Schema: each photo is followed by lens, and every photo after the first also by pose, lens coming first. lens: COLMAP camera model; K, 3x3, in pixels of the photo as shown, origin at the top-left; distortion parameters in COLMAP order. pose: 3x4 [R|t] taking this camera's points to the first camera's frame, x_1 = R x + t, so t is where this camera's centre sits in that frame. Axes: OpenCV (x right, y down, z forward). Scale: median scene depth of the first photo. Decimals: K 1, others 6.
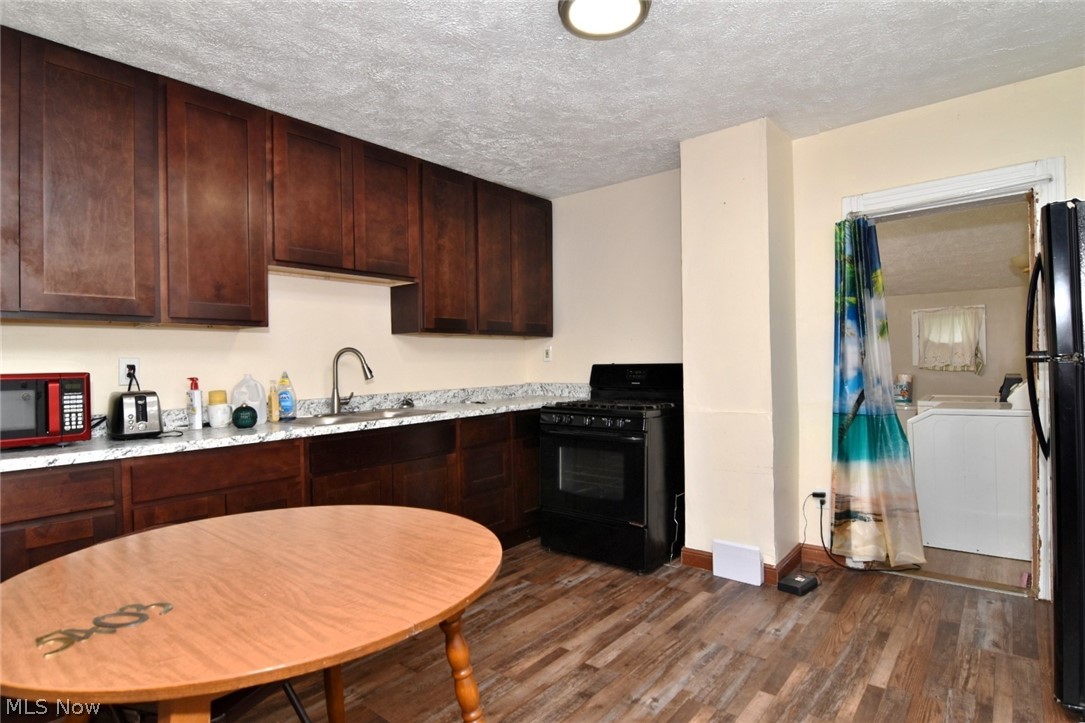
lens RADIAL K [[567.5, 0, 542.7], [0, 567.5, 363.2], [0, 0, 1]] dist [-0.007245, -0.002301]
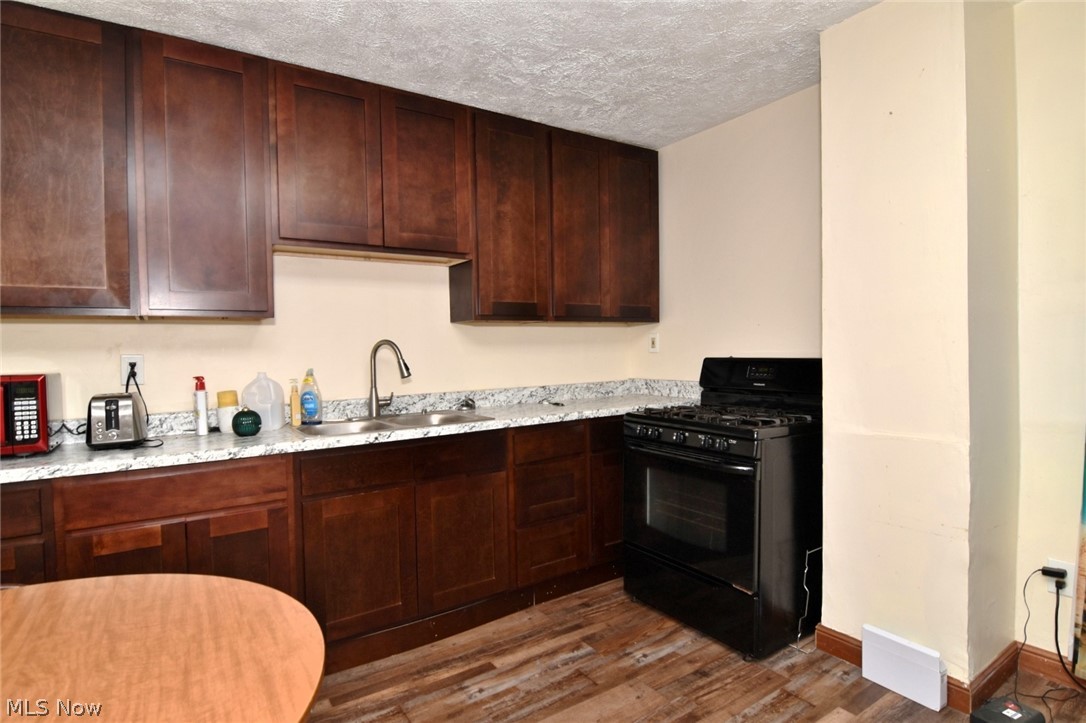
lens RADIAL K [[562.3, 0, 543.6], [0, 562.3, 363.0], [0, 0, 1]] dist [-0.002662, -0.012390]
pose [[0.957697, 0.006616, -0.287701, 0.130191], [0.001692, 0.999589, 0.028619, -0.017159], [0.287772, -0.027895, 0.957292, 0.274931]]
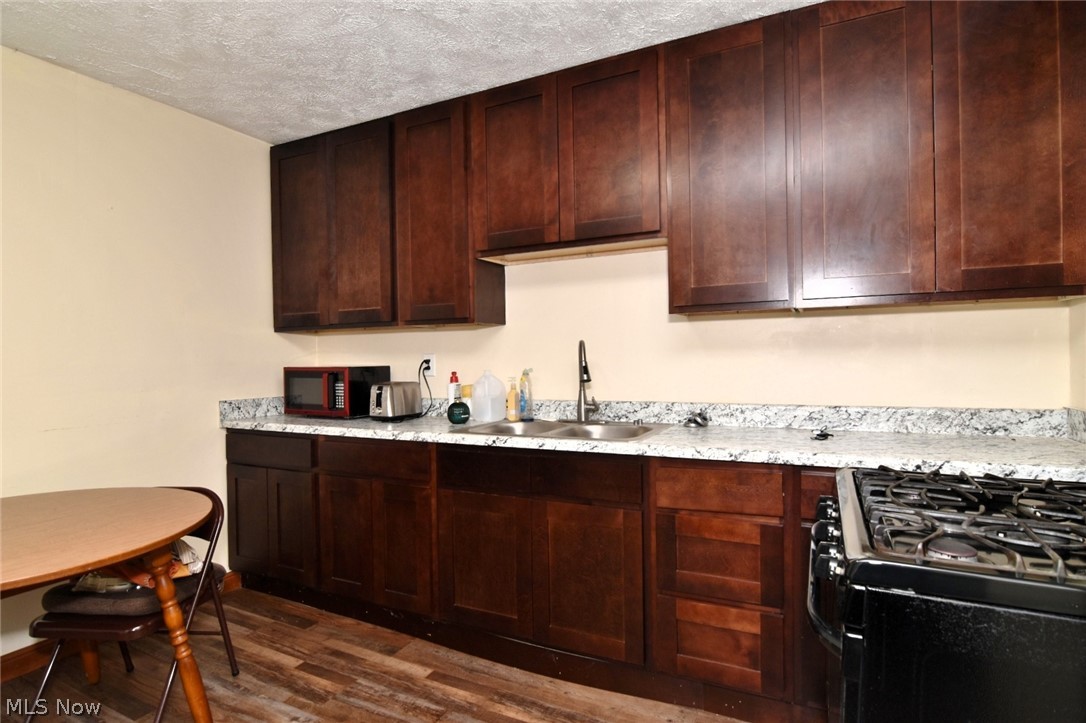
lens RADIAL K [[562.3, 0, 543.6], [0, 562.3, 363.0], [0, 0, 1]] dist [-0.002662, -0.012390]
pose [[0.229180, 0.032182, -0.972852, 0.424907], [0.010326, 0.999317, 0.035490, -0.025055], [0.973329, -0.018180, 0.228691, 0.798332]]
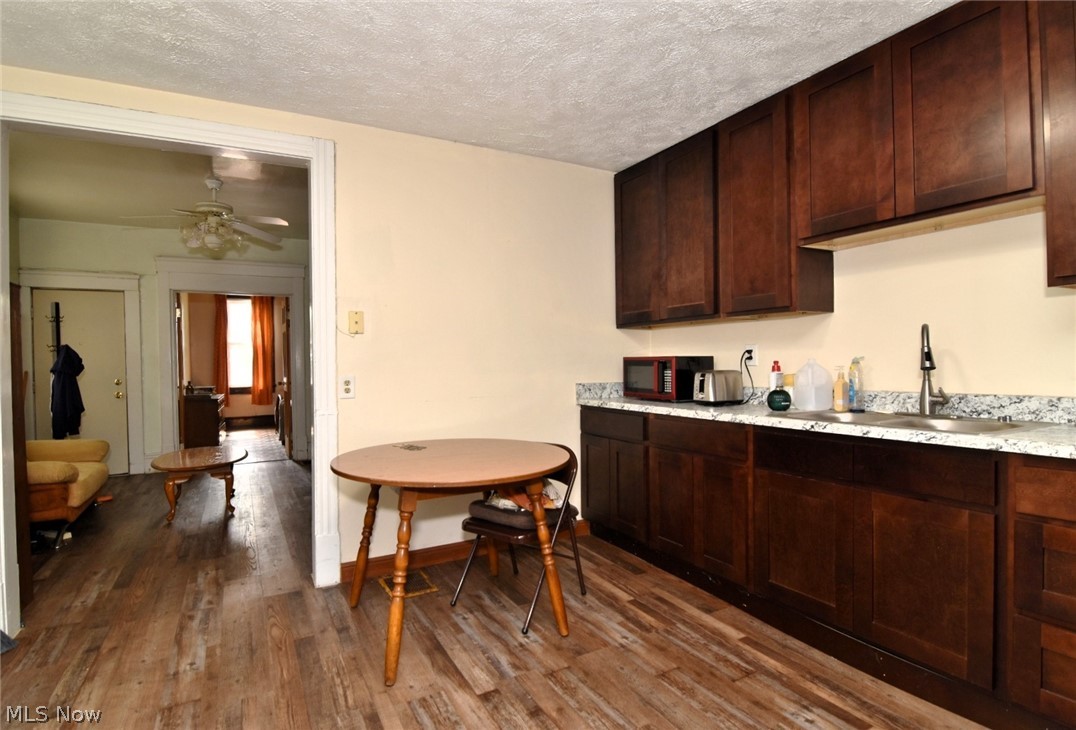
lens RADIAL K [[541.7, 0, 527.4], [0, 541.7, 367.0], [0, 0, 1]] dist [-0.006913, -0.010419]
pose [[-0.377204, 0.036418, -0.925414, 0.491325], [0.022272, 0.999294, 0.030247, -0.005422], [0.925862, -0.009202, -0.377749, 0.822961]]
